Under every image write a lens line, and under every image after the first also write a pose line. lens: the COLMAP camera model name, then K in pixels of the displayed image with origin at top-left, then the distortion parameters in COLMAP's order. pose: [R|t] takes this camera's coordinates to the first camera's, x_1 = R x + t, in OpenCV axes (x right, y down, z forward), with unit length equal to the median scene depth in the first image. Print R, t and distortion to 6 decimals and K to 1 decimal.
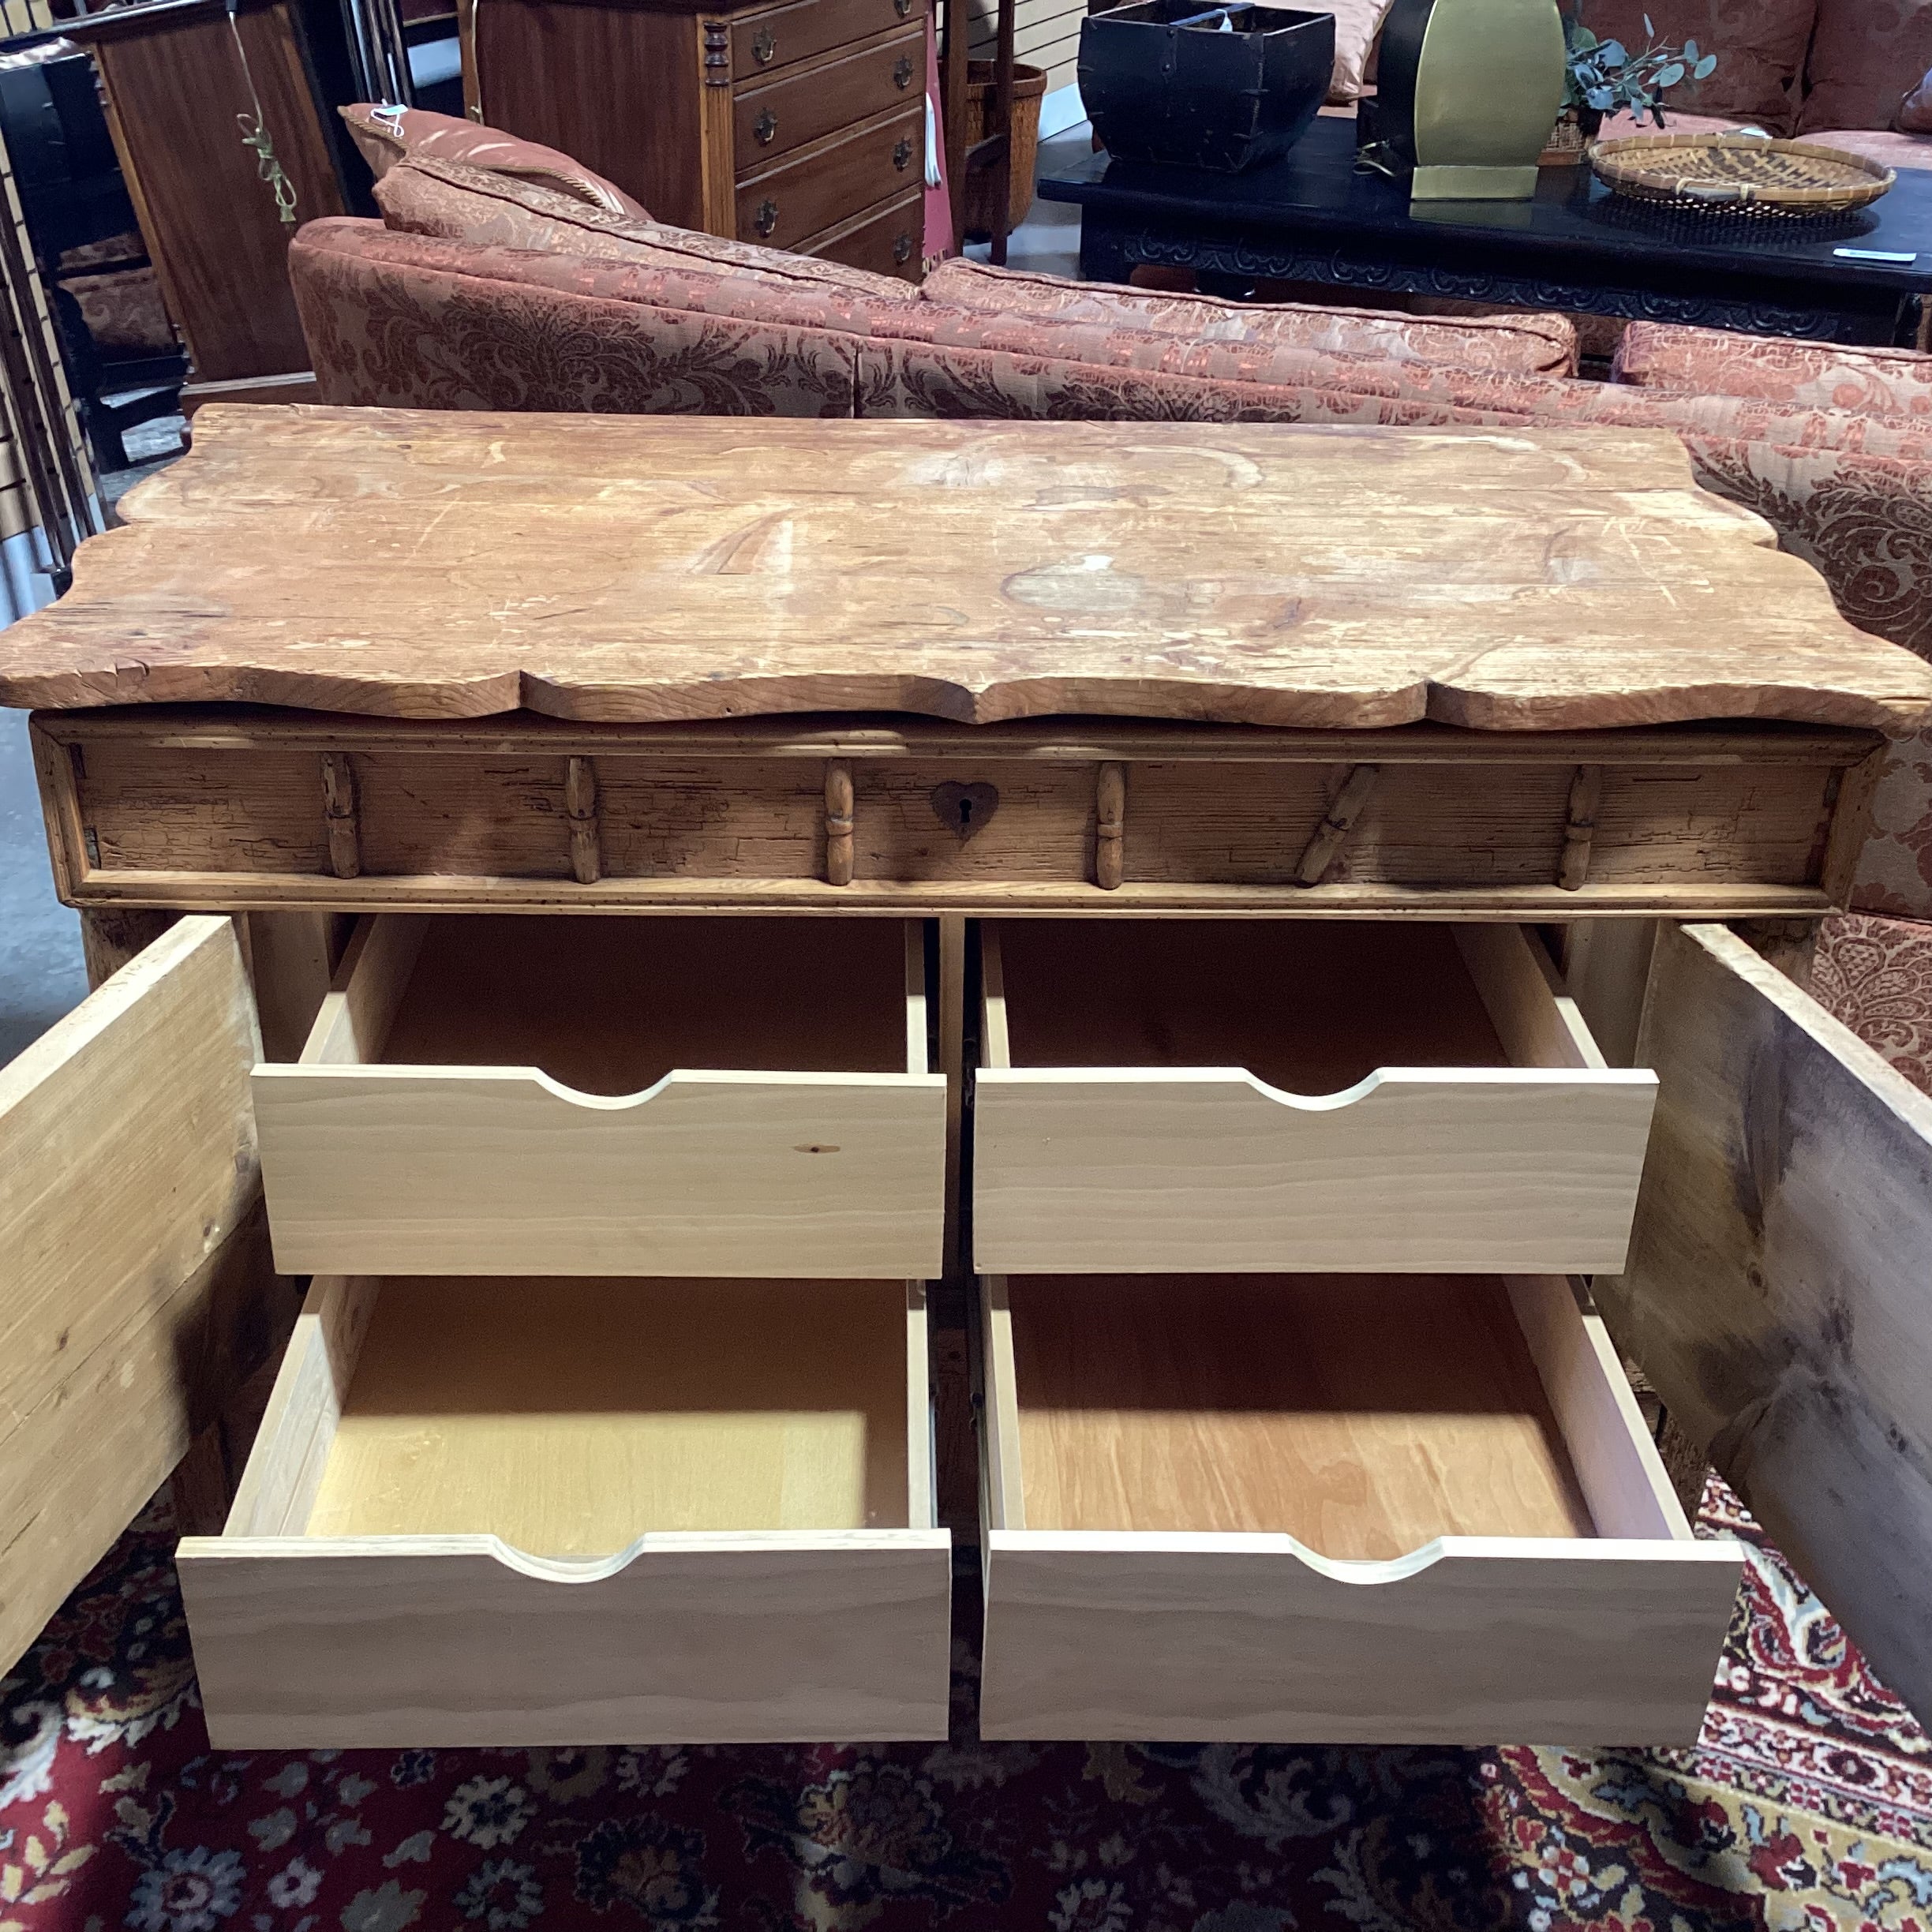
lens RADIAL K [[2347.0, 0, 962.7], [0, 2347.0, 936.1], [0, 0, 1]] dist [0.108763, -0.220602]
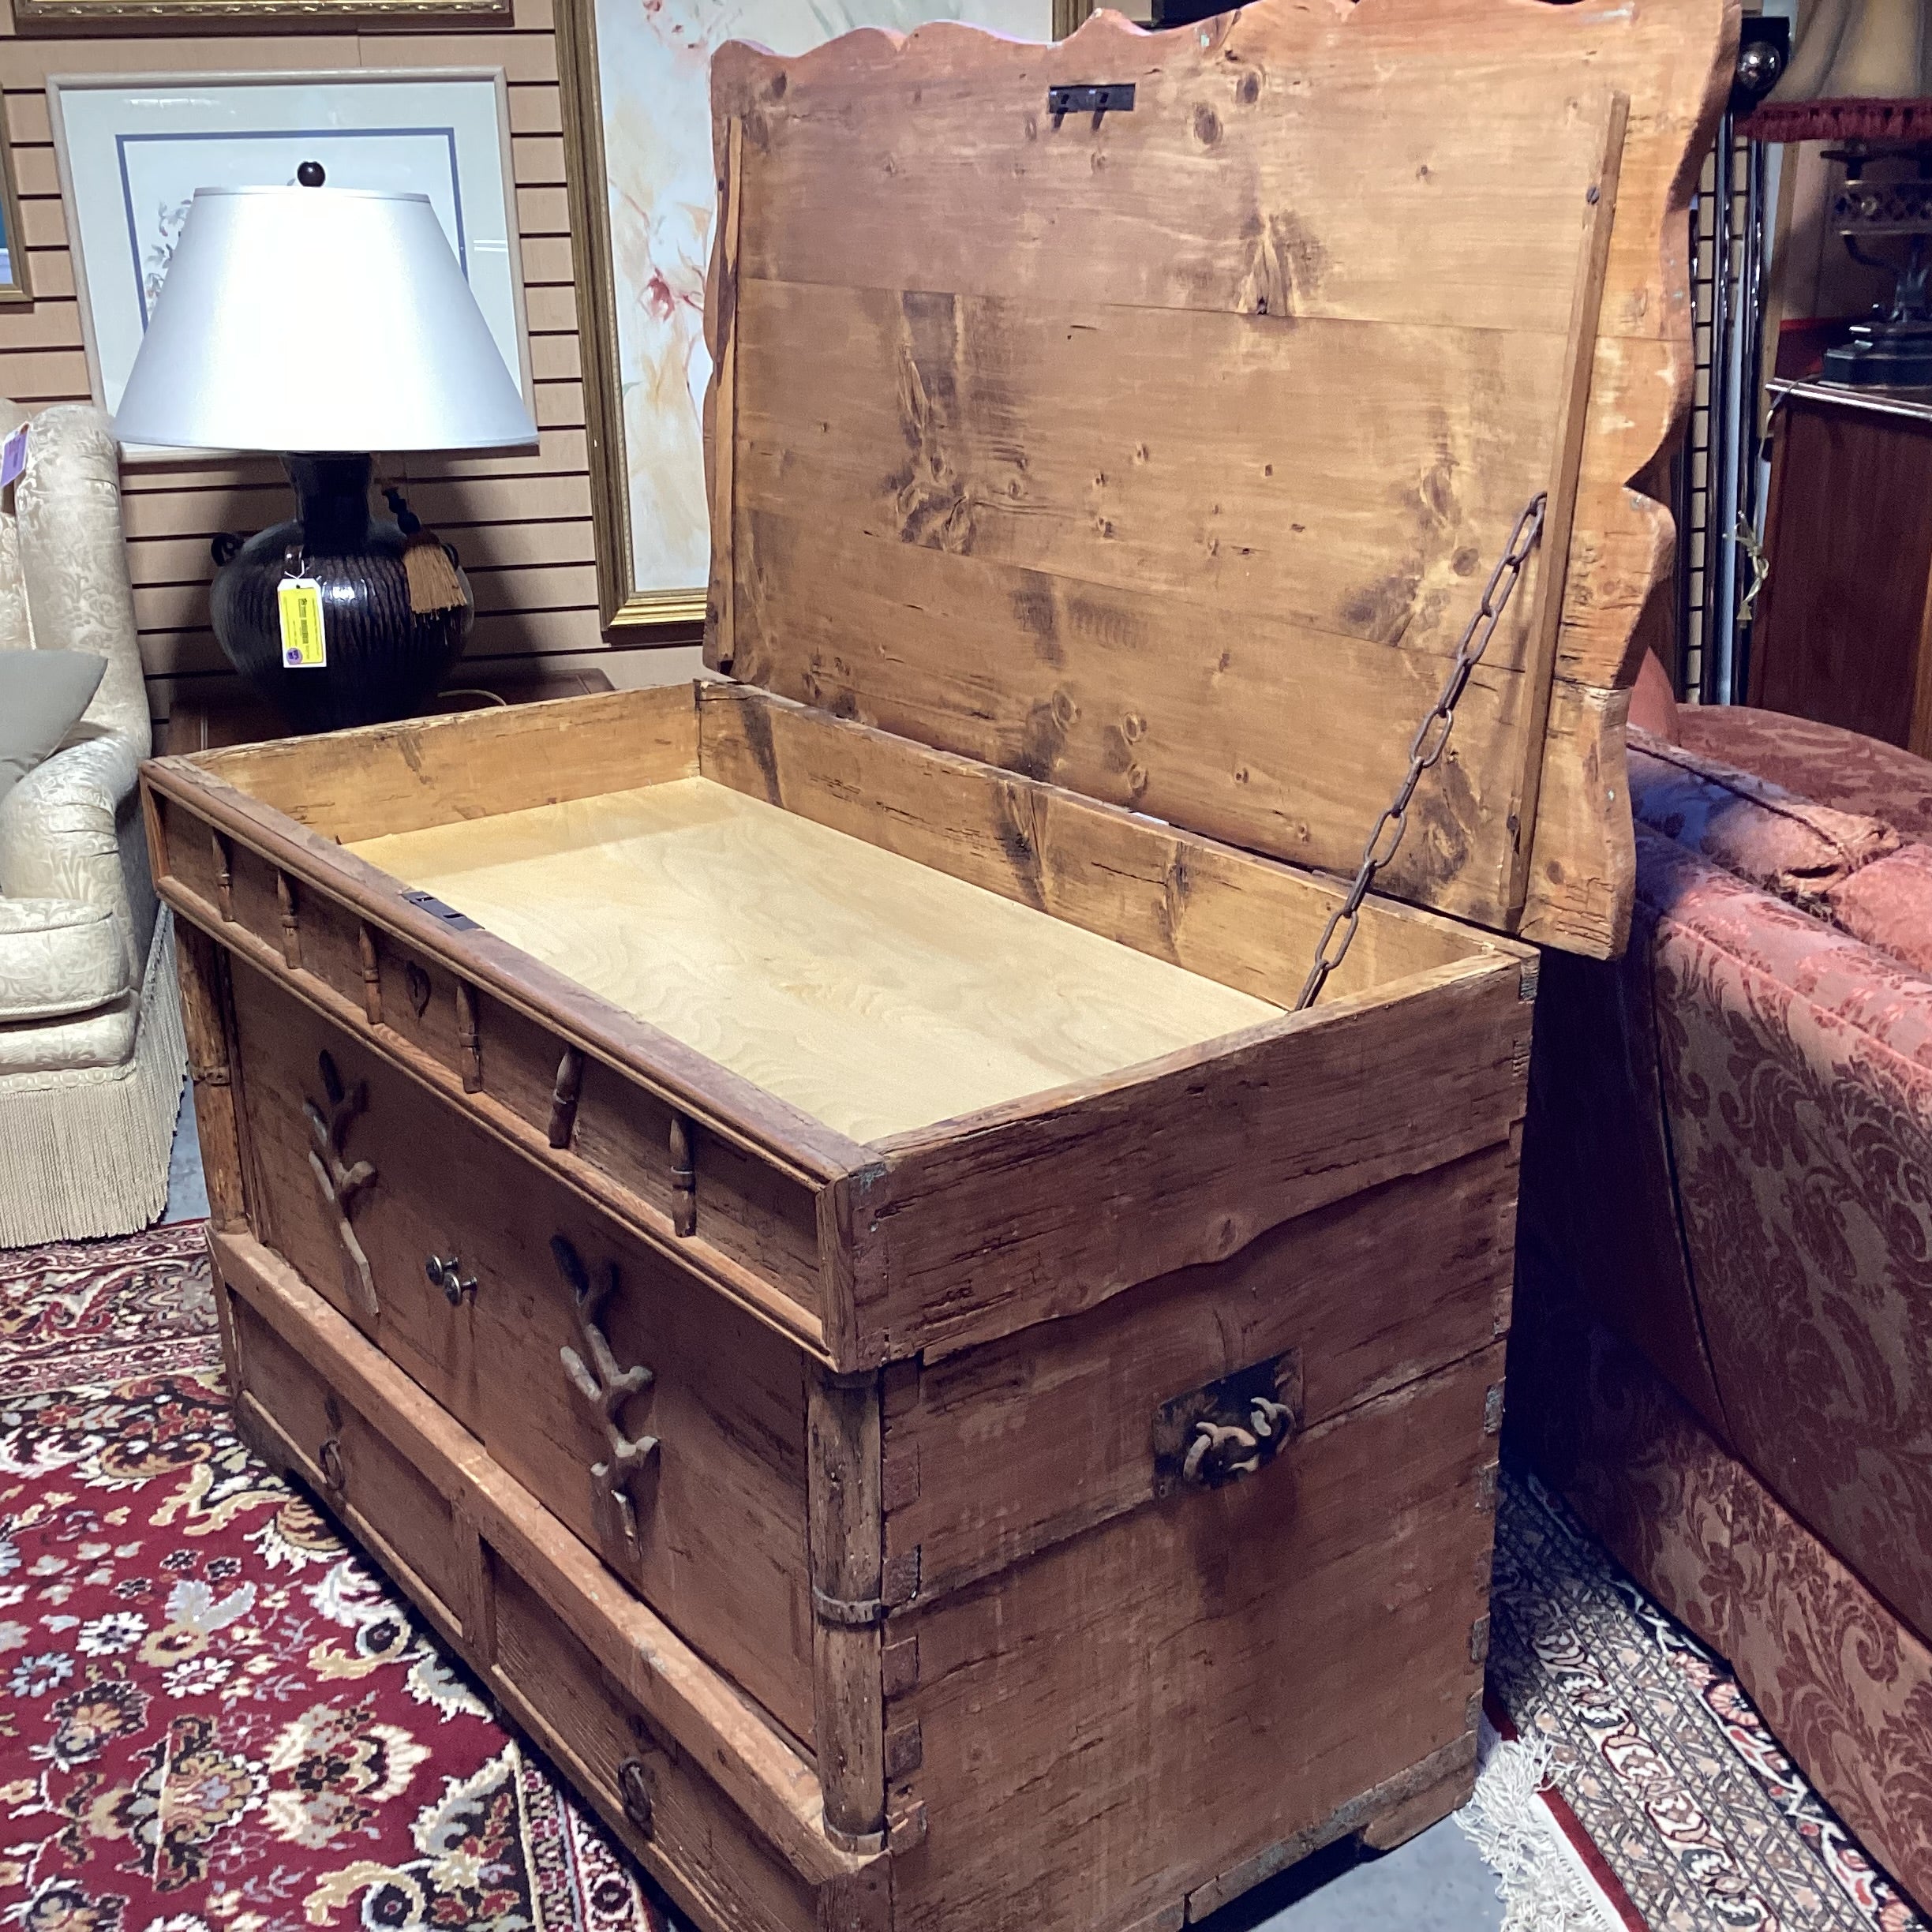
lens RADIAL K [[2334.4, 0, 969.6], [0, 2334.4, 945.6], [0, 0, 1]] dist [0.135666, -0.298210]
pose [[0.575664, 0.243868, -0.780474, 0.965476], [-0.364899, 0.930794, 0.021695, -0.179253], [0.731751, 0.272305, 0.624812, 0.412031]]
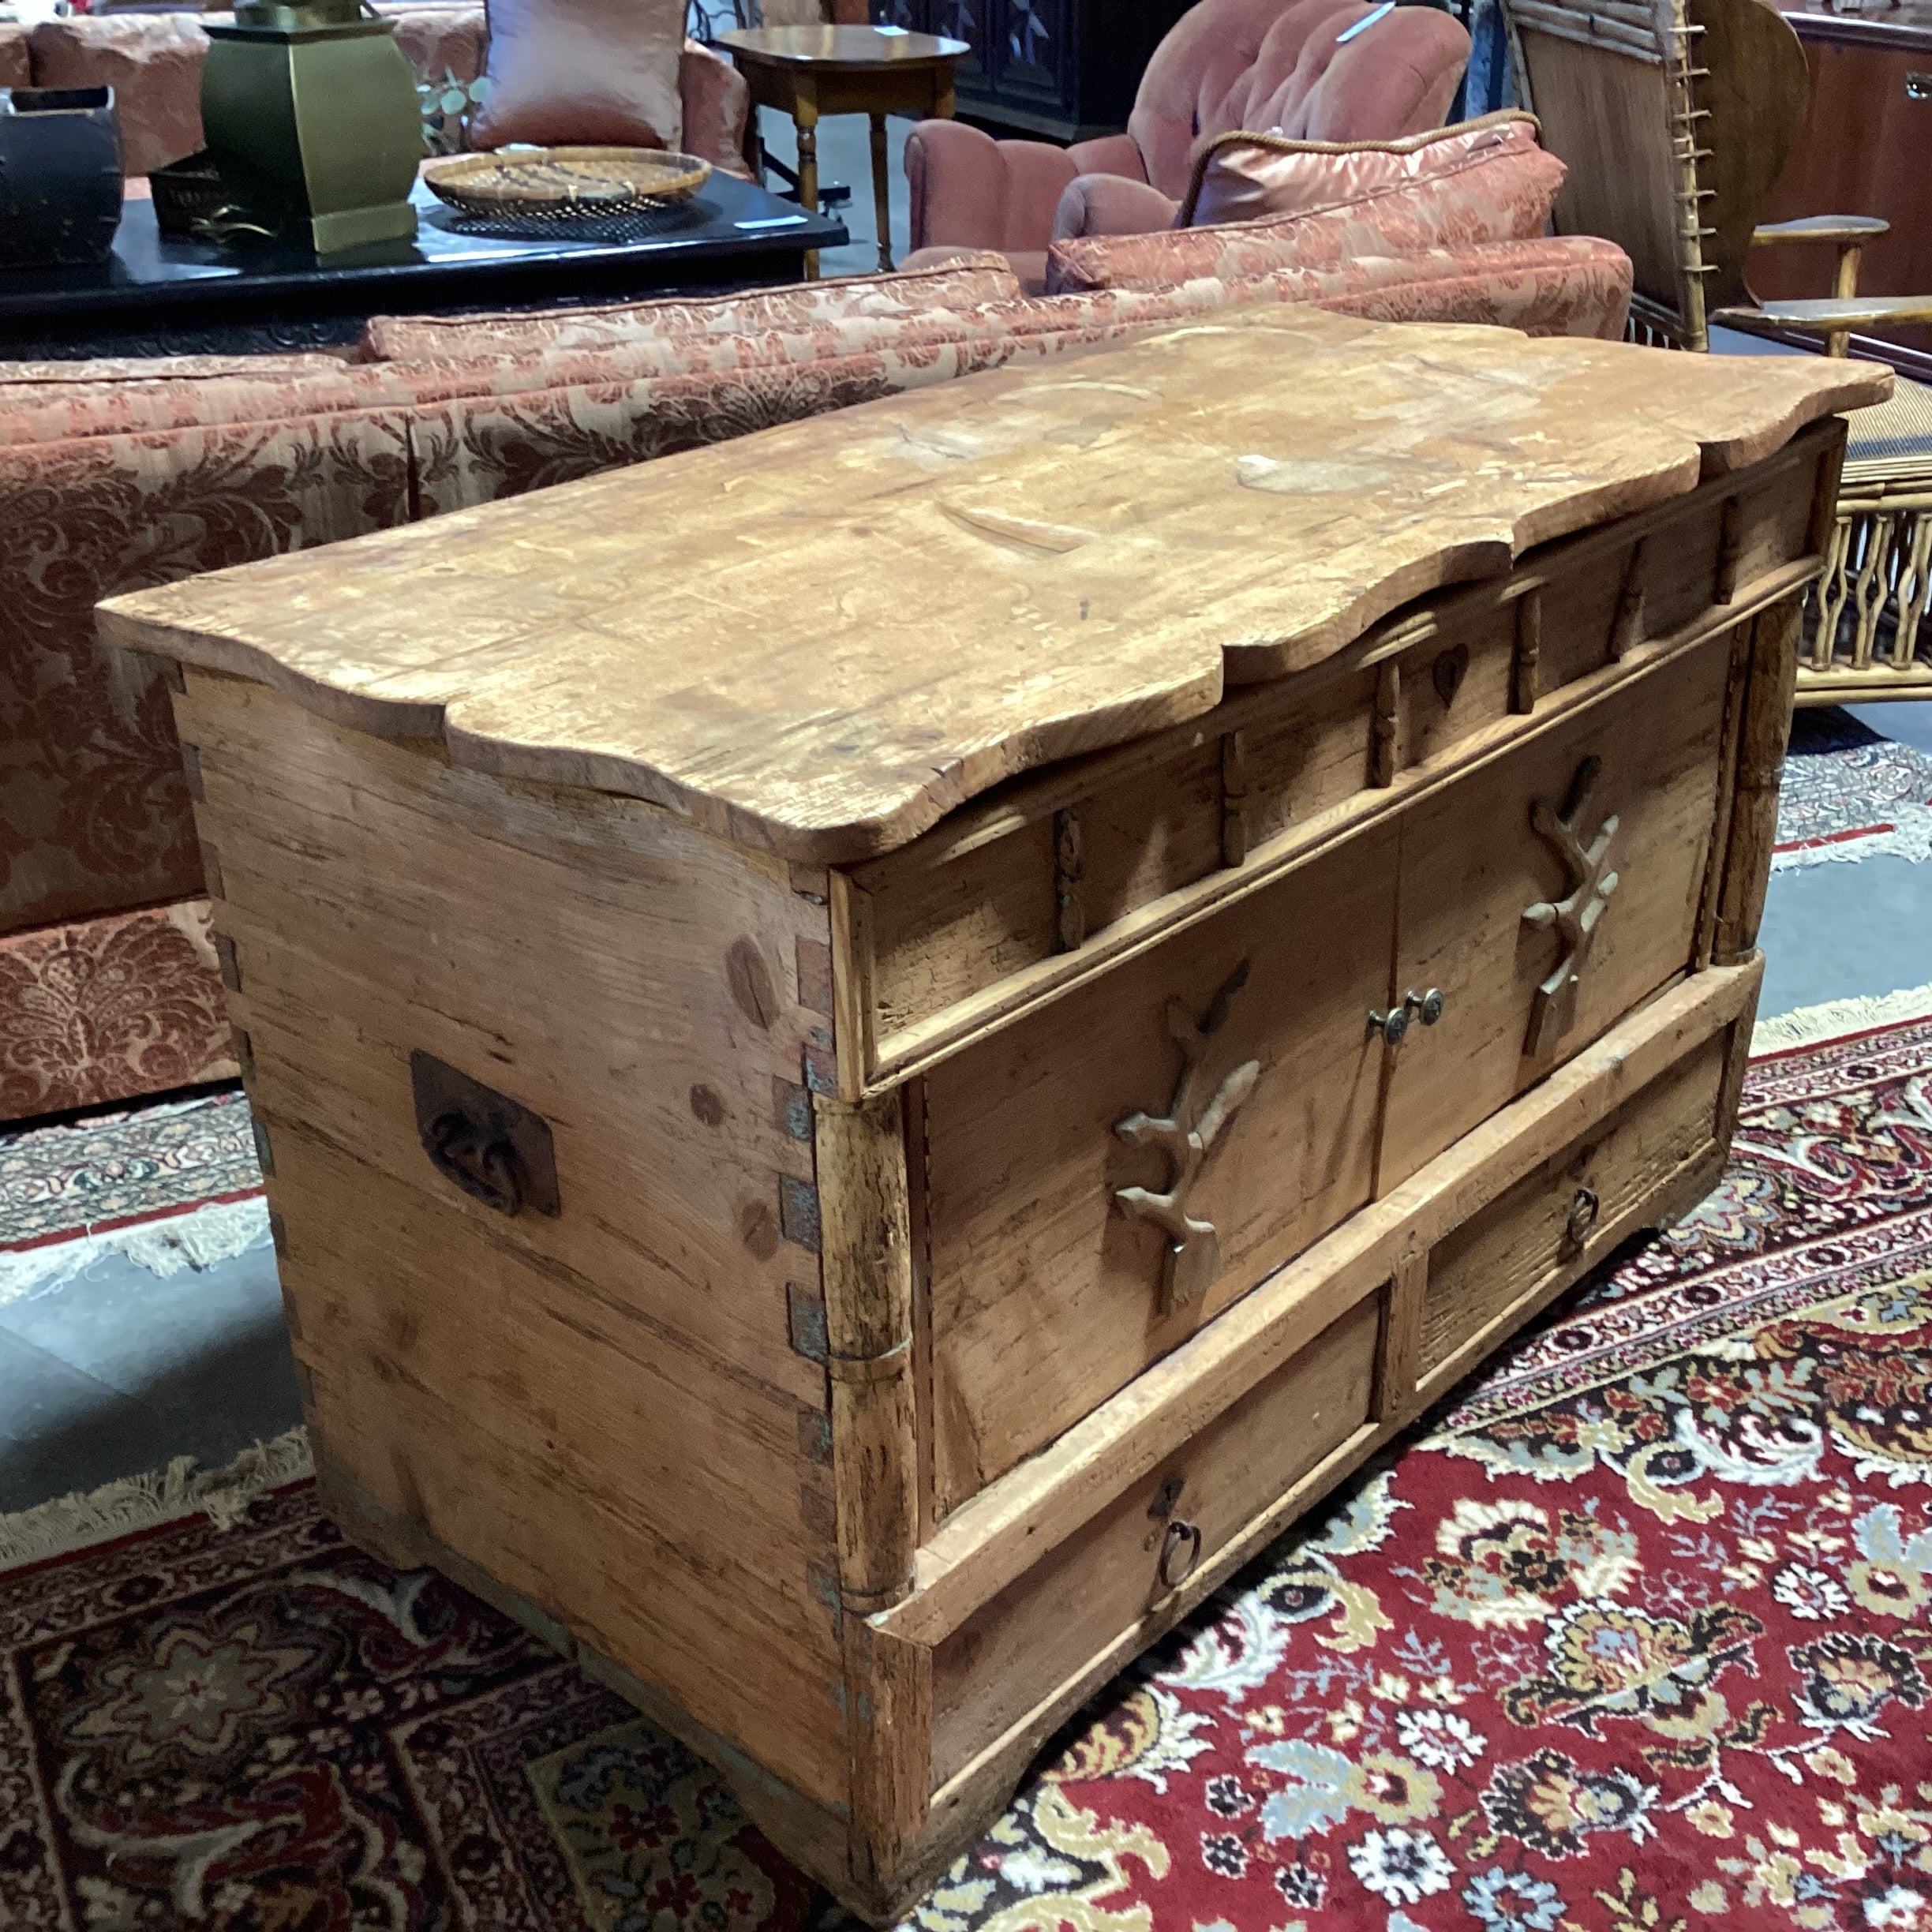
lens RADIAL K [[2344.5, 0, 969.2], [0, 2344.5, 941.5], [0, 0, 1]] dist [0.147540, -0.344438]
pose [[0.687303, -0.349711, 0.636645, -0.754212], [0.374415, 0.921629, 0.102046, -0.116830], [-0.622437, 0.168233, 0.764375, 0.323816]]
